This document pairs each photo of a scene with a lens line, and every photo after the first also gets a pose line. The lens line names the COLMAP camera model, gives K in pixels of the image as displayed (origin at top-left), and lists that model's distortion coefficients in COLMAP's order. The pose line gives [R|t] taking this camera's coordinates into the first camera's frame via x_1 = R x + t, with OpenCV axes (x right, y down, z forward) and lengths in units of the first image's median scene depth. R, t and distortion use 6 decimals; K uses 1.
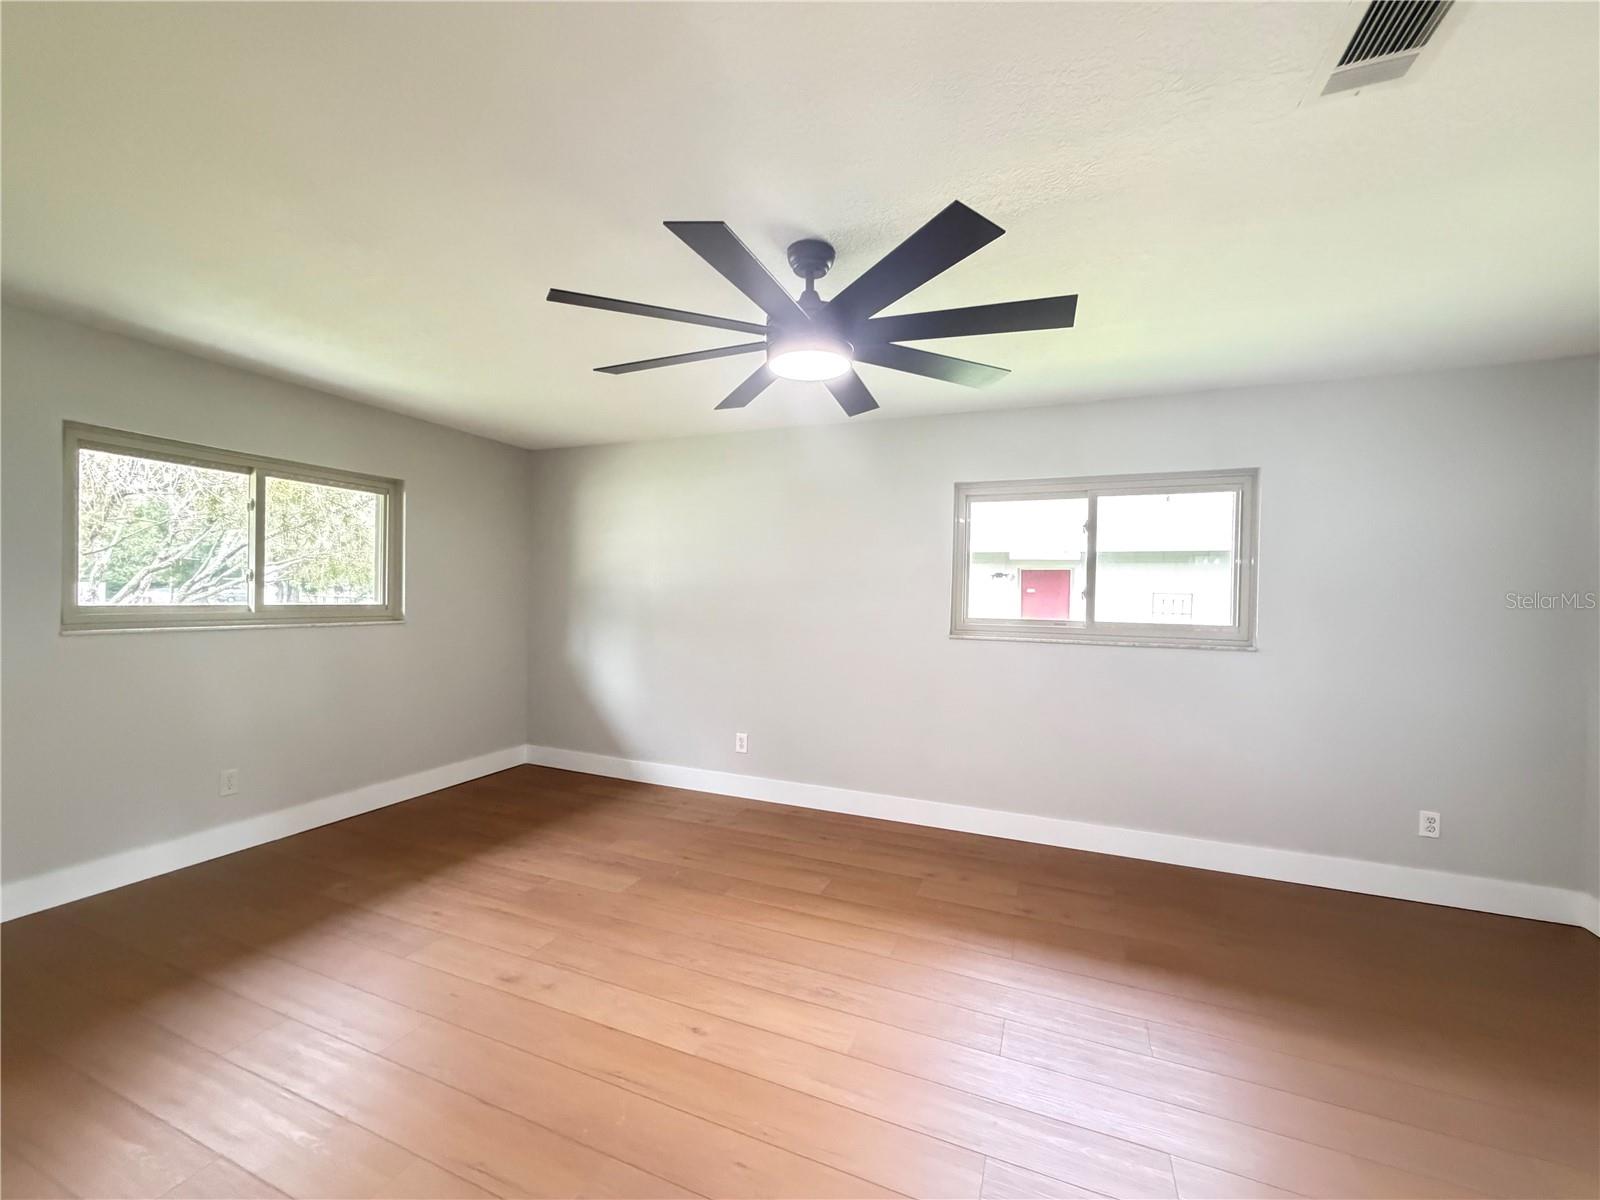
lens RADIAL K [[636.2, 0, 795.5], [0, 636.2, 601.5], [0, 0, 1]] dist [-0.000373, 0.000333]
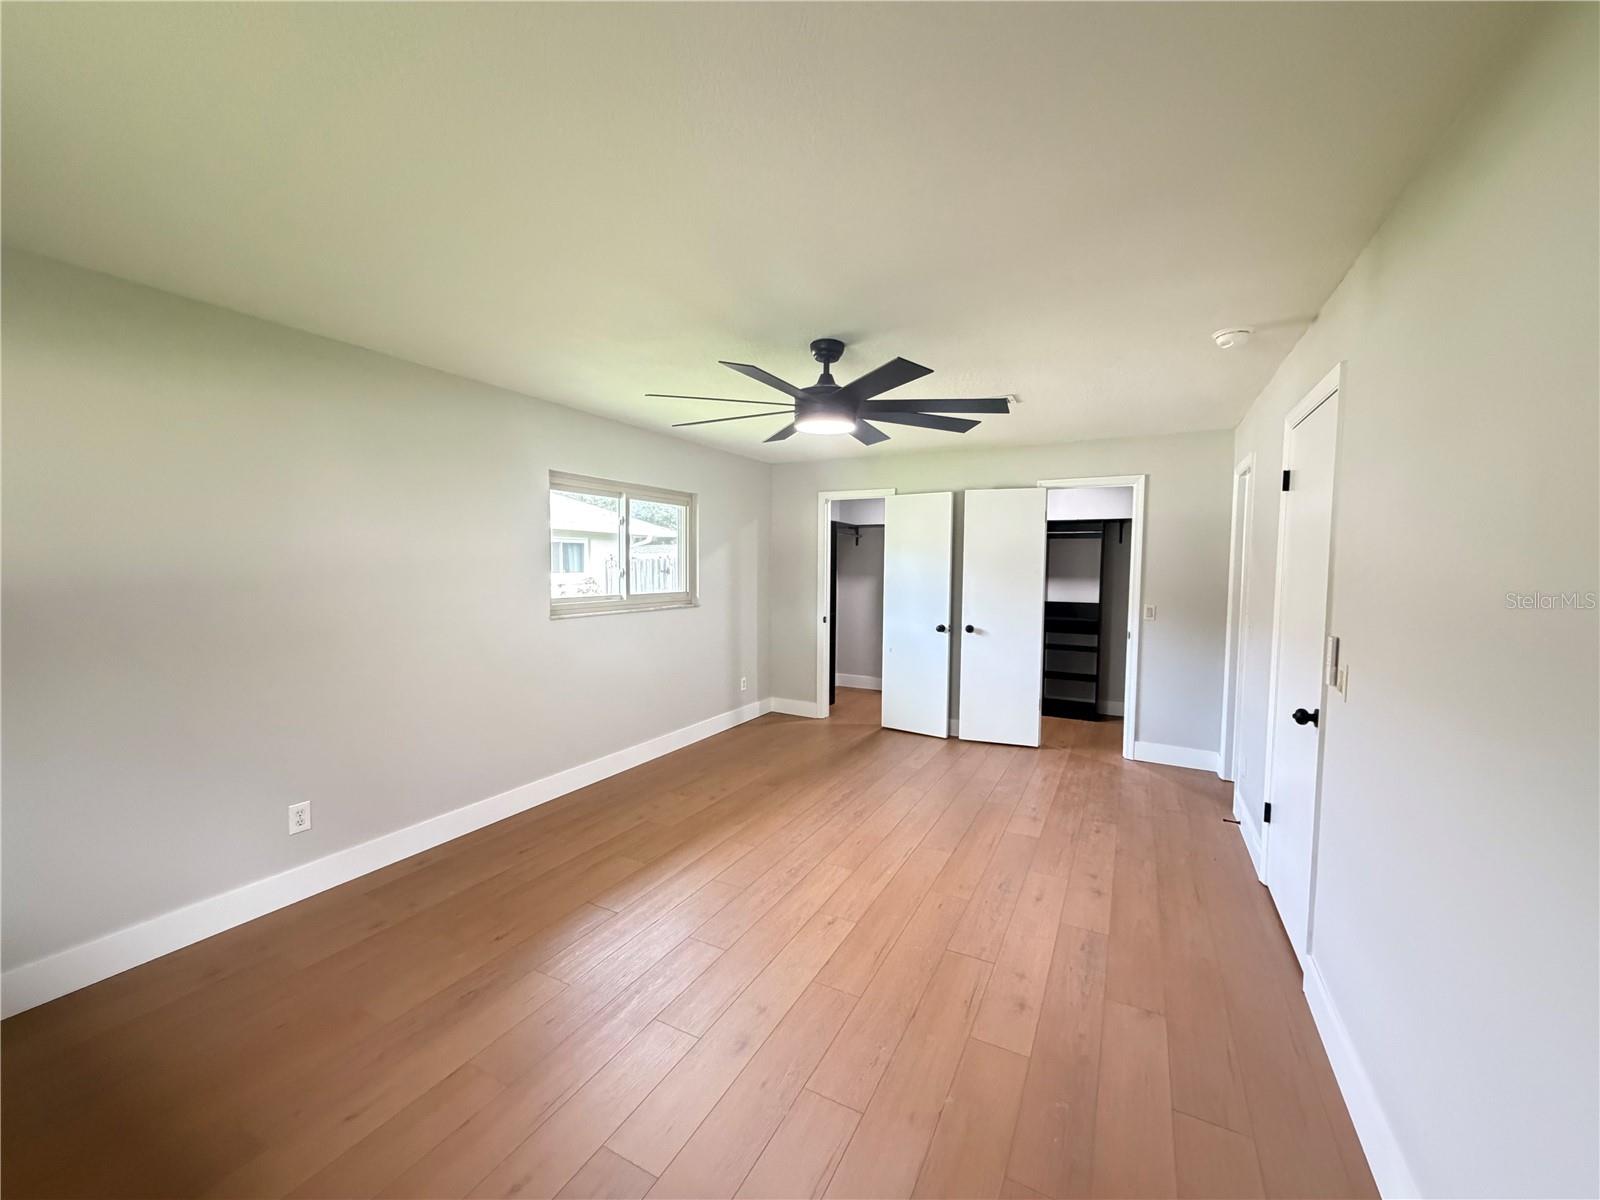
lens RADIAL K [[636.2, 0, 795.5], [0, 636.2, 601.5], [0, 0, 1]] dist [-0.000373, 0.000333]
pose [[0.096149, -0.073284, 0.992666, -0.875928], [0.007370, 0.997311, 0.072913, -0.051358], [-0.995340, 0.000305, 0.096431, 0.584511]]
